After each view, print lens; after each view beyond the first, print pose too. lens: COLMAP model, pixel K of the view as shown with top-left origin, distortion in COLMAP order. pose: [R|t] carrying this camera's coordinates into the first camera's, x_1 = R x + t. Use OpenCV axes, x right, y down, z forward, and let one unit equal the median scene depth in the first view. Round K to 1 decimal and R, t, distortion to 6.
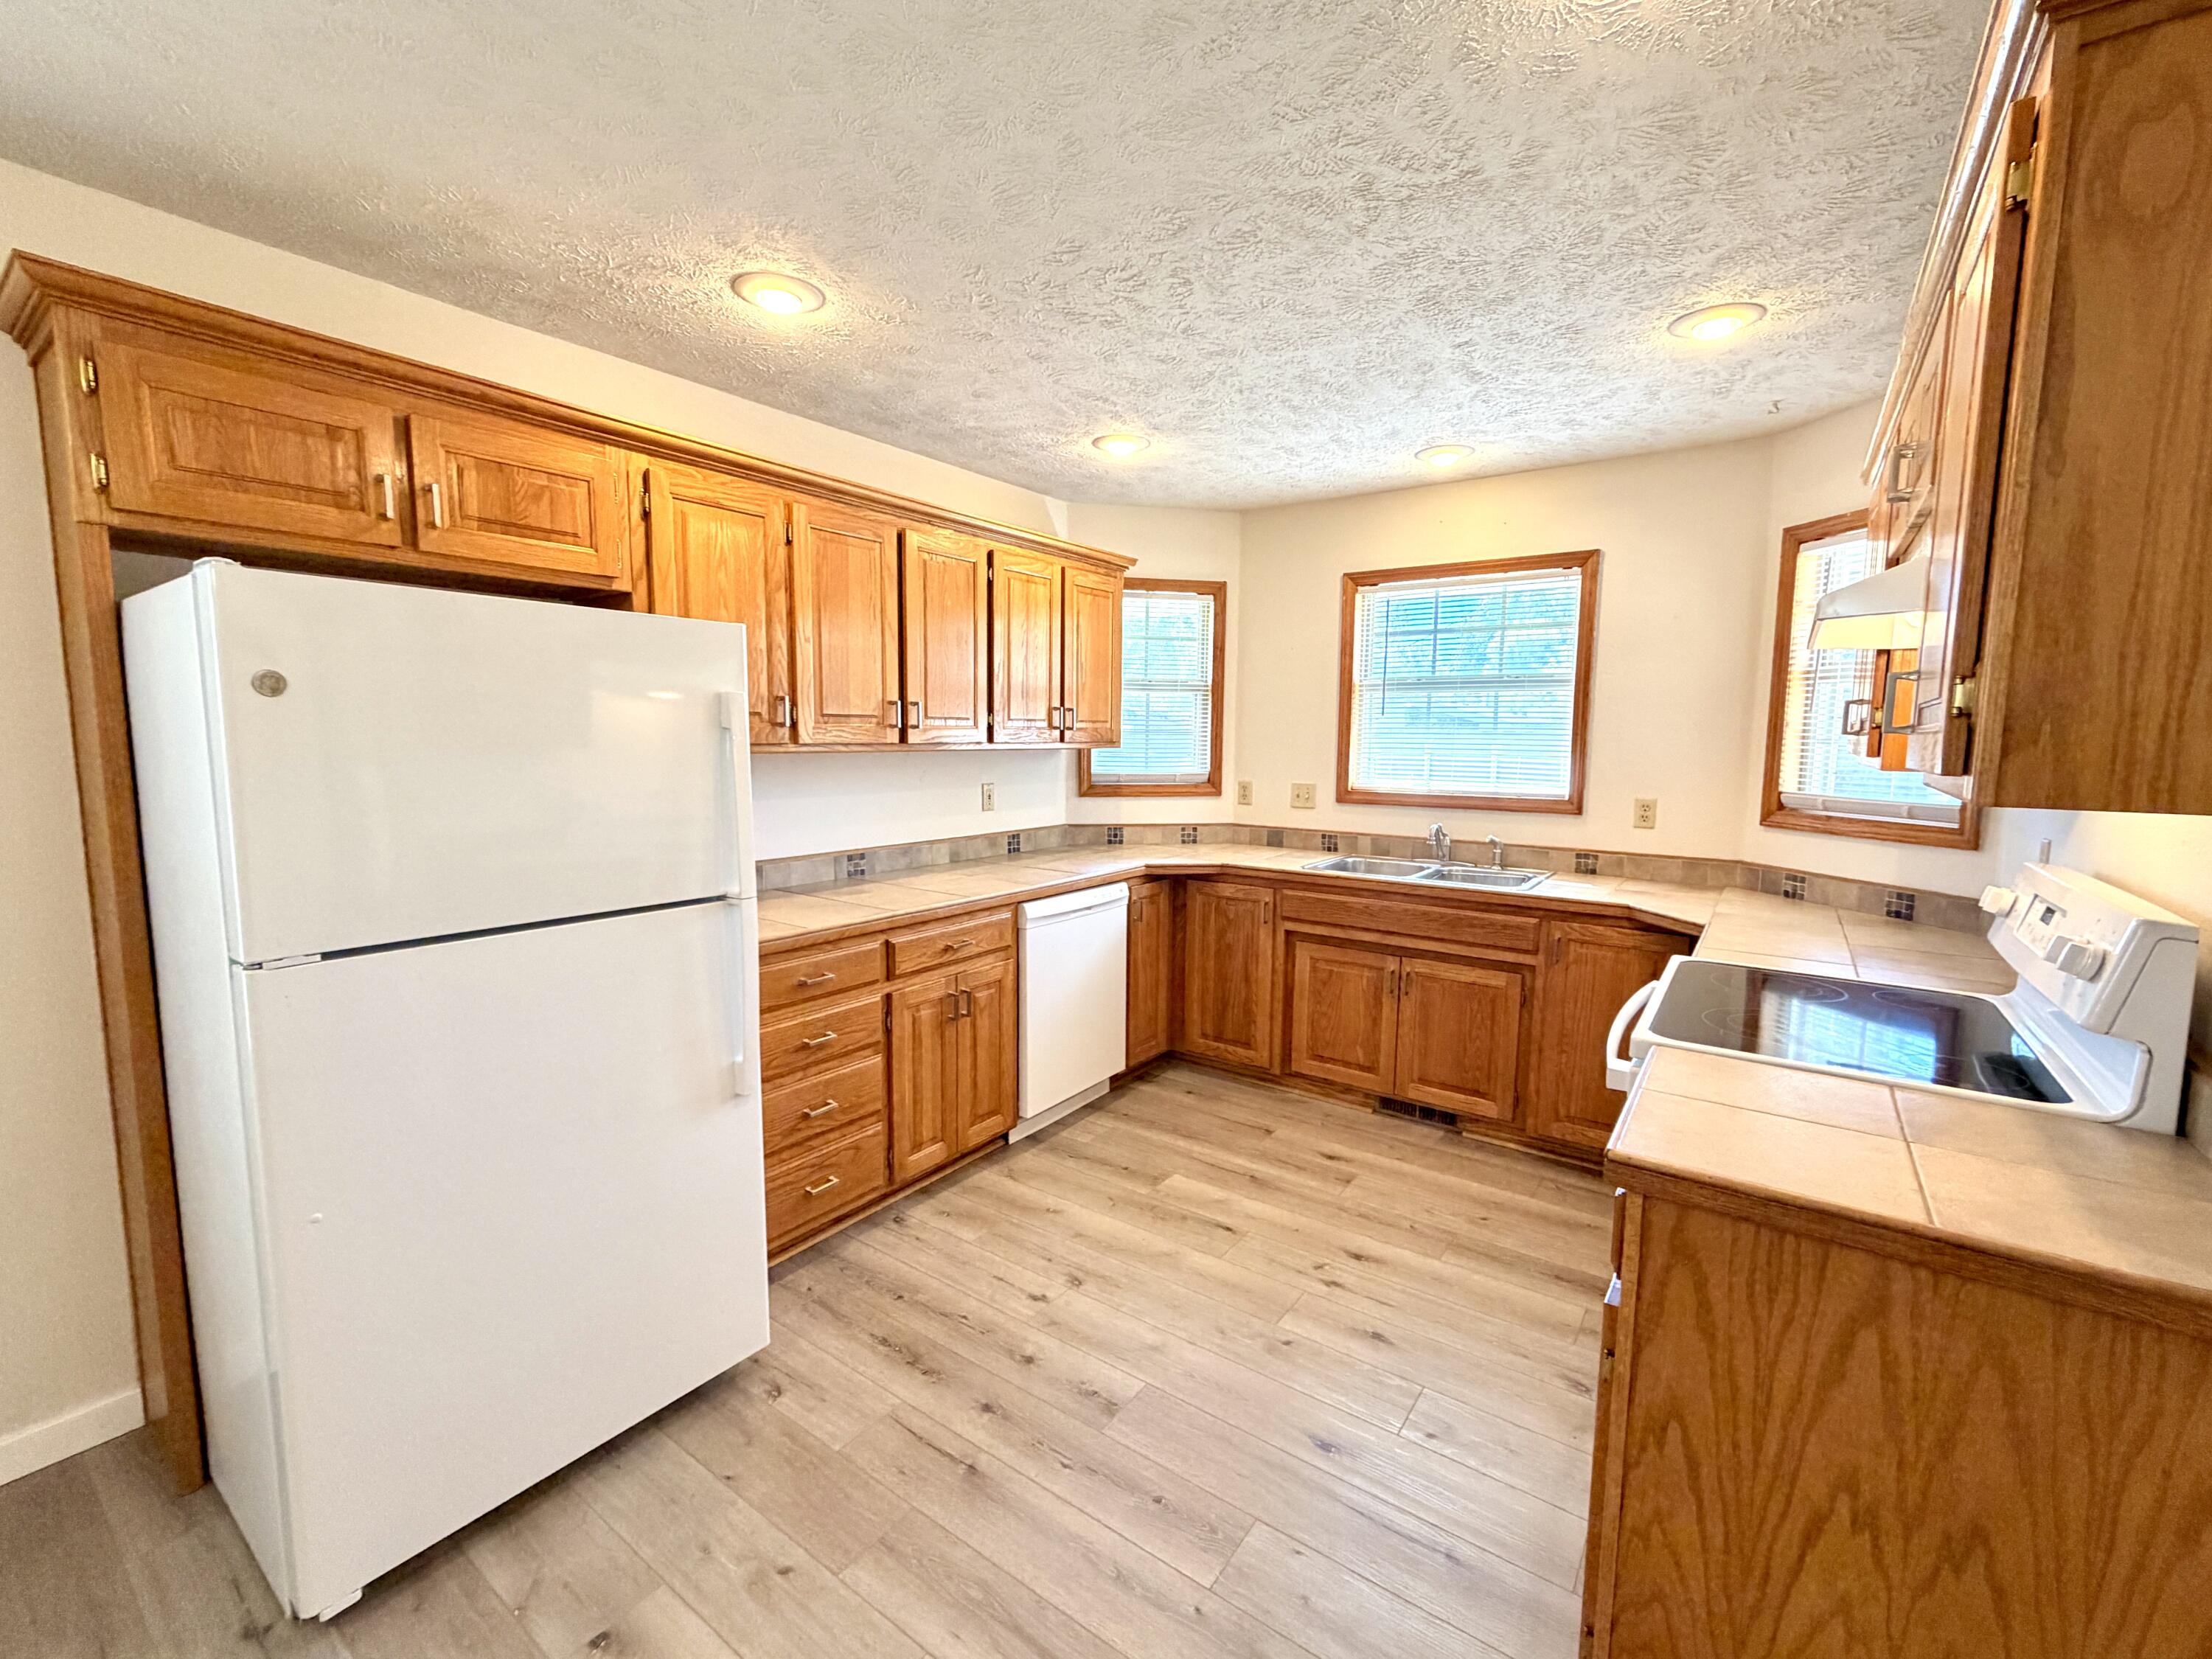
lens RADIAL K [[925.6, 0, 1112.2], [0, 925.6, 839.7], [0, 0, 1]] dist [0.000065, -0.000660]
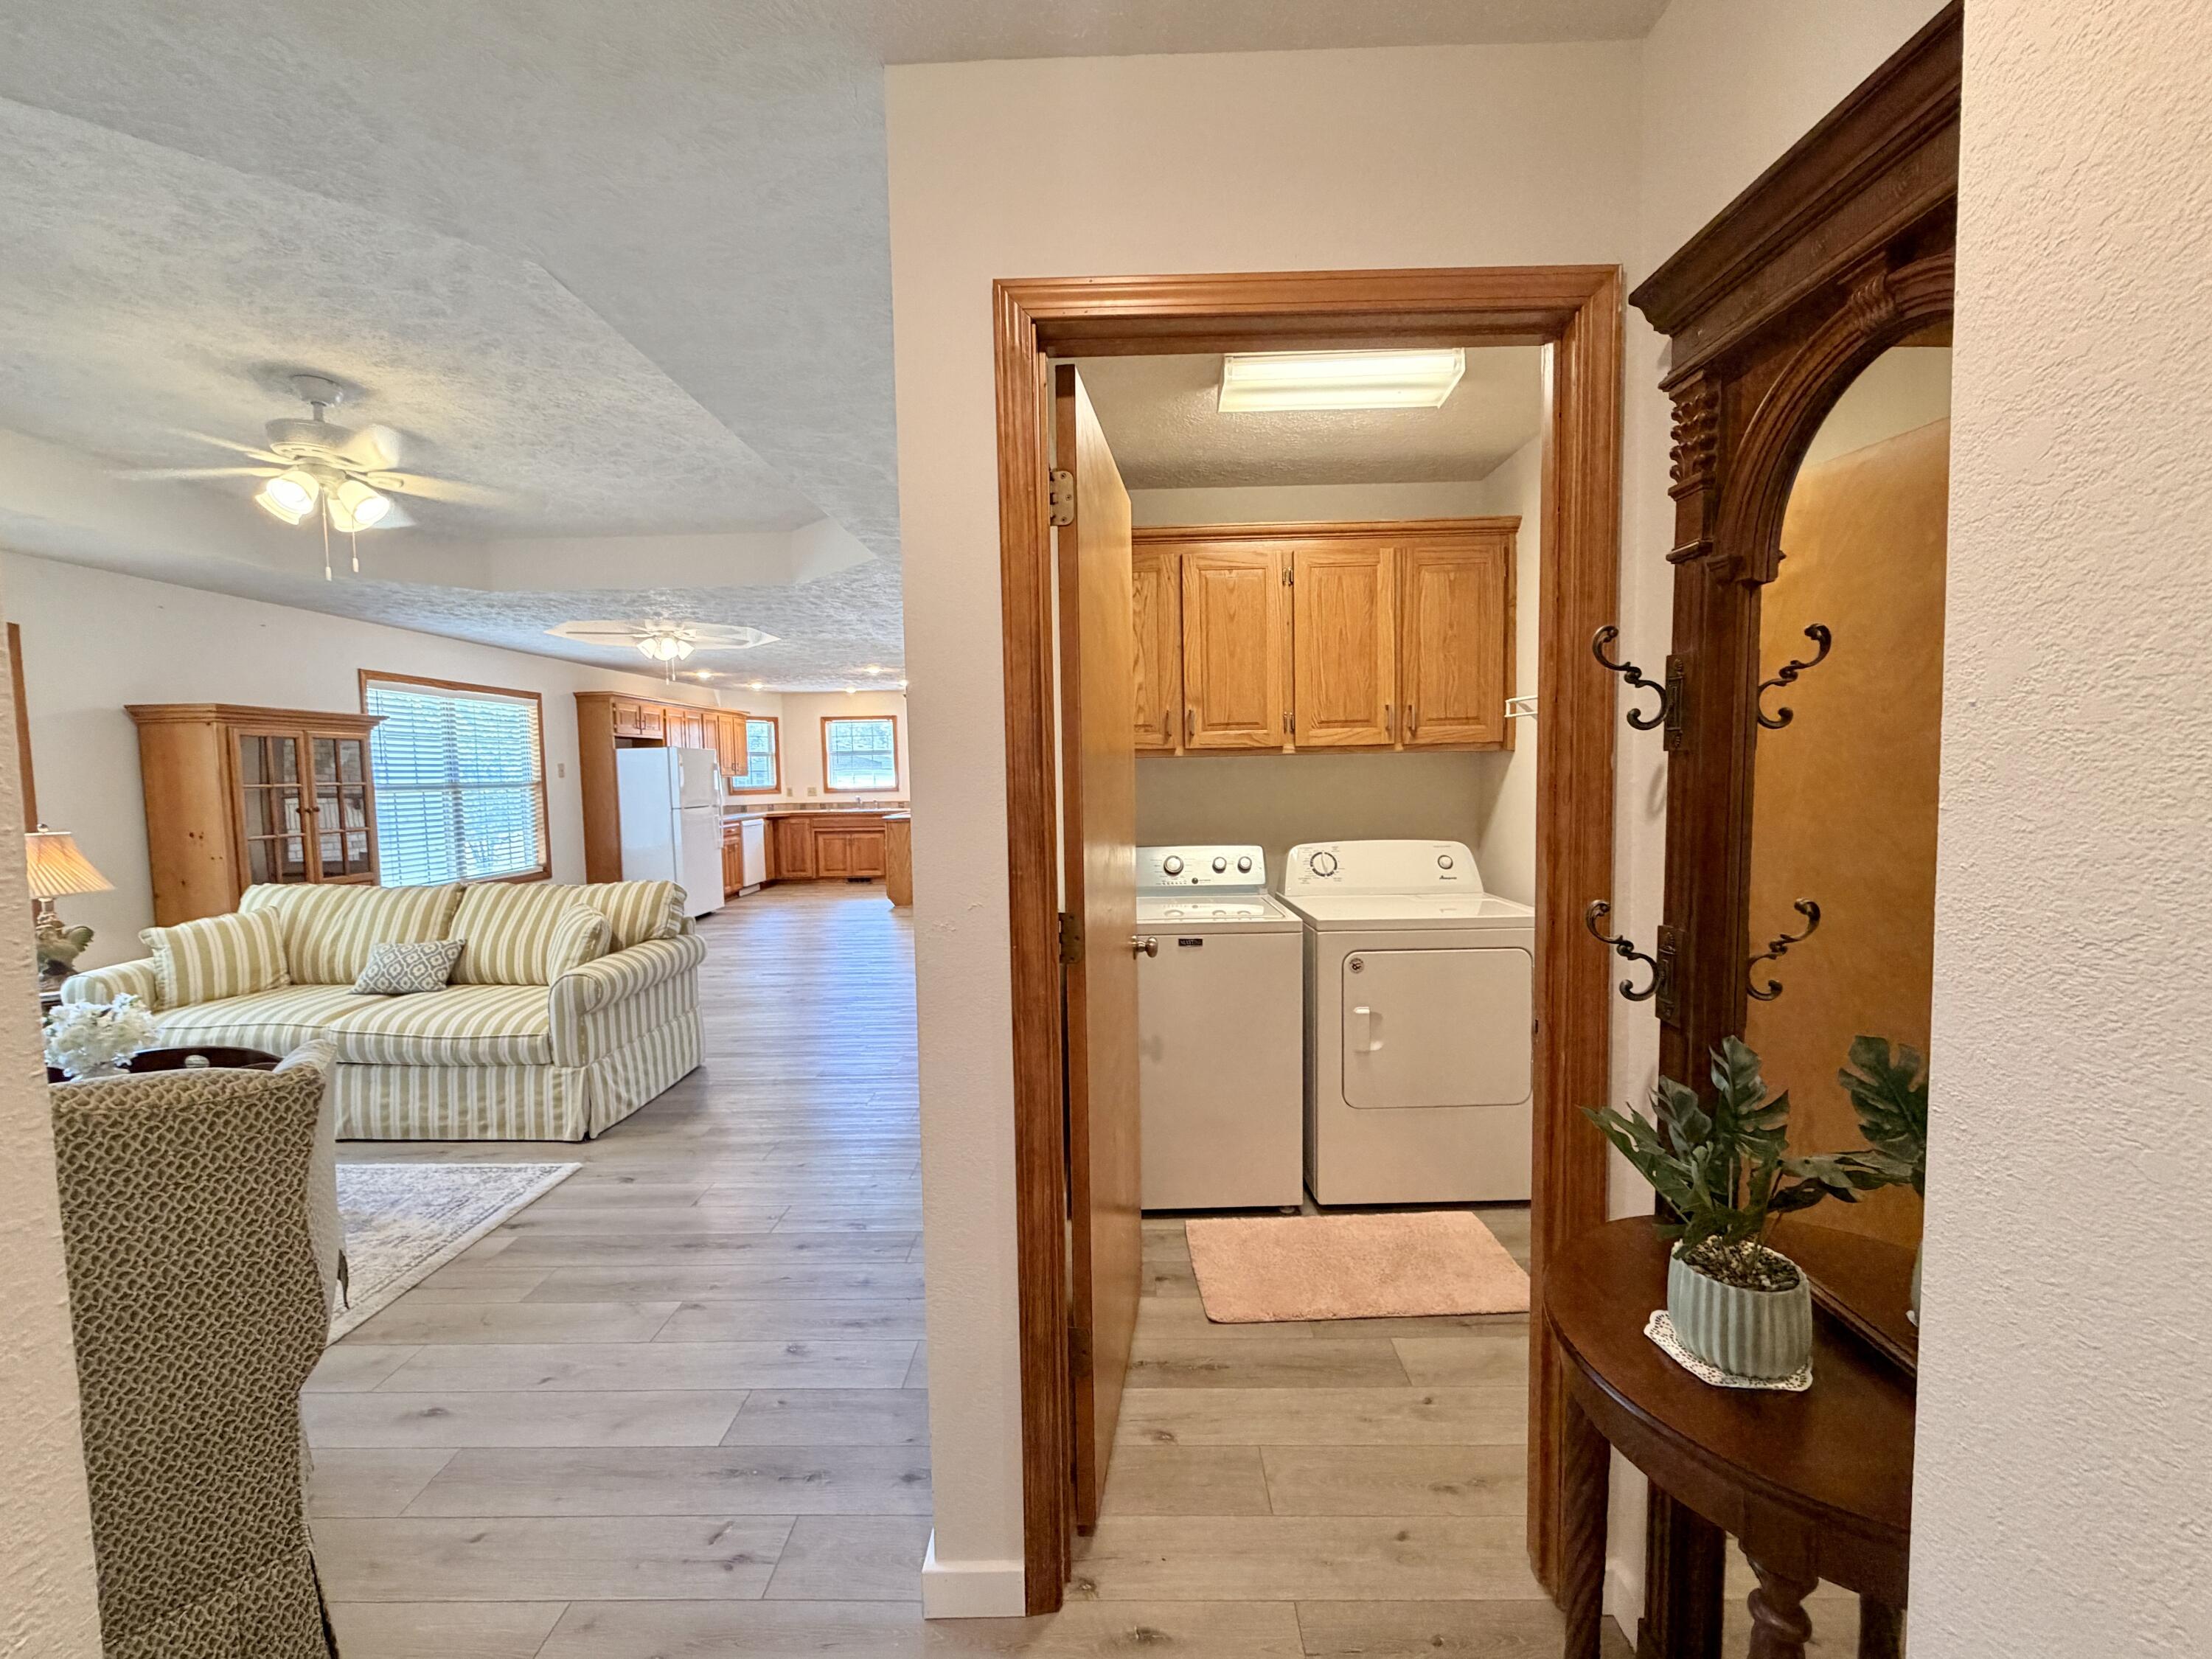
lens RADIAL K [[925.6, 0, 1101.6], [0, 925.6, 831.2], [0, 0, 1]] dist [0.000065, -0.000660]
pose [[0.825769, -0.063440, 0.560429, -0.755171], [0.090840, 0.995641, -0.021144, 0.245933], [-0.556645, 0.068369, 0.827933, -2.115565]]
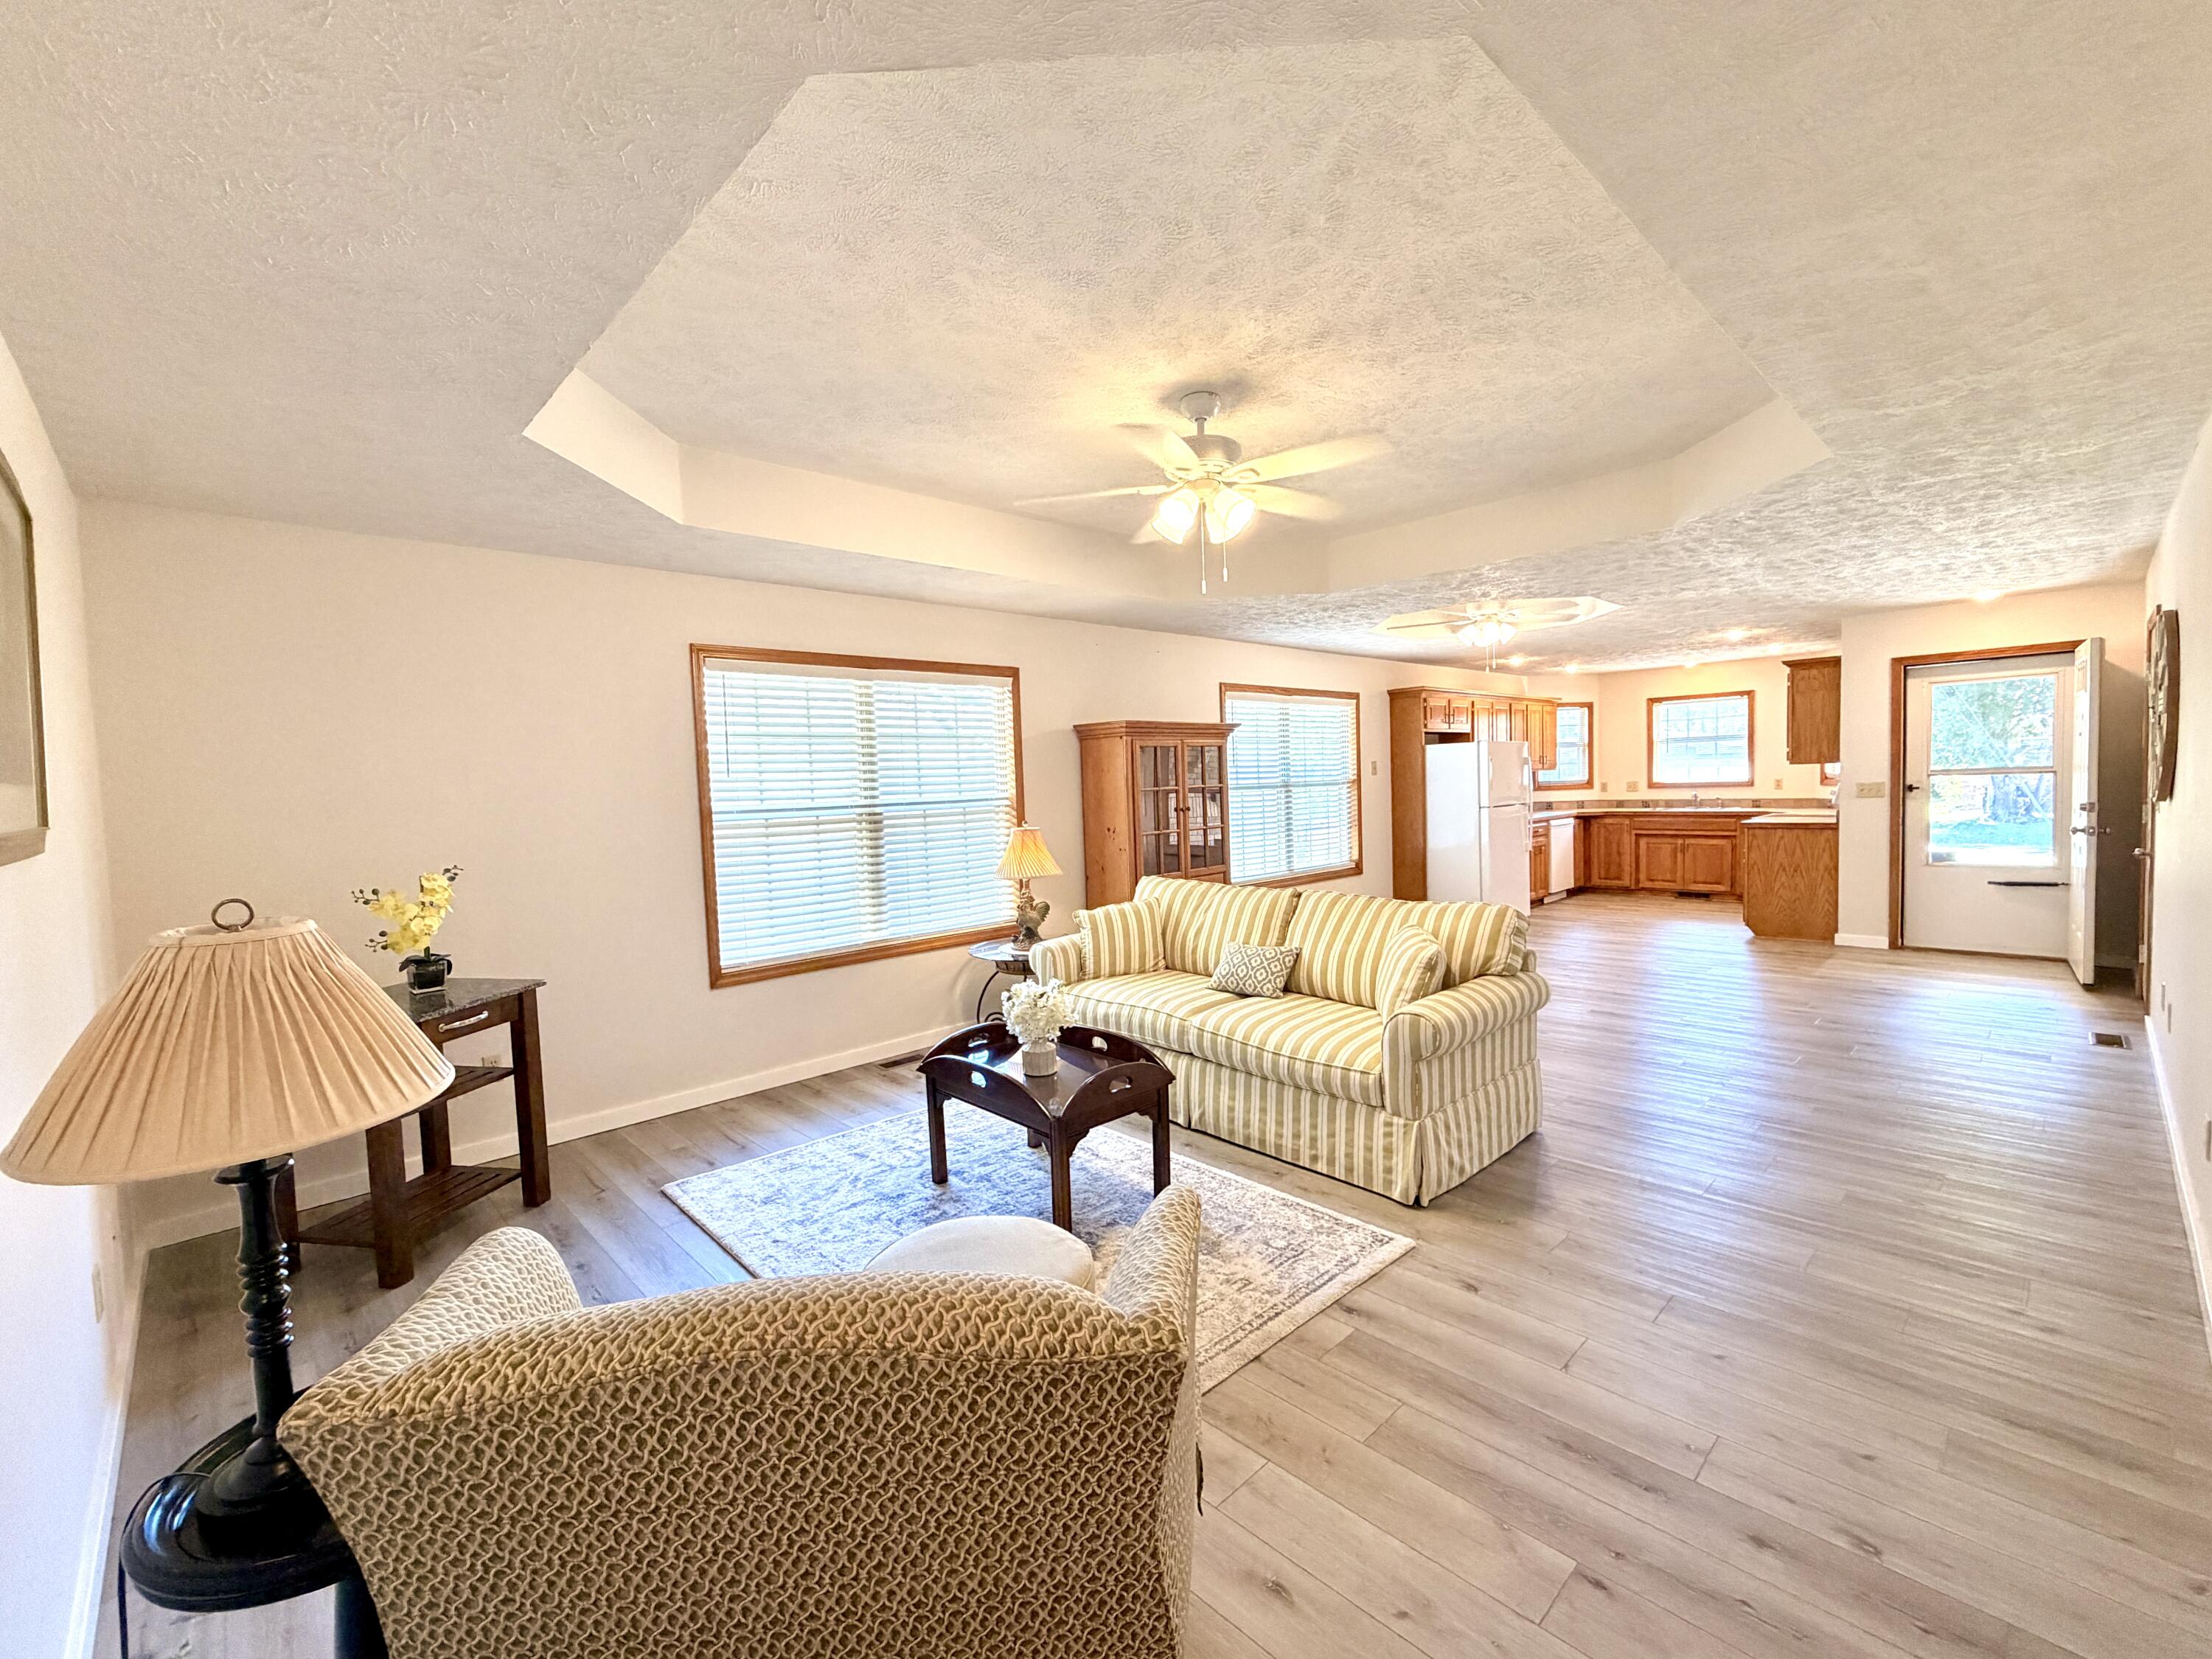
lens RADIAL K [[925.6, 0, 1109.5], [0, 925.6, 832.5], [0, 0, 1]] dist [0.000065, -0.000660]
pose [[0.981097, -0.033067, -0.190673, -0.779099], [0.022810, 0.998185, -0.055742, 0.203038], [0.192170, 0.050339, 0.980070, -1.887851]]
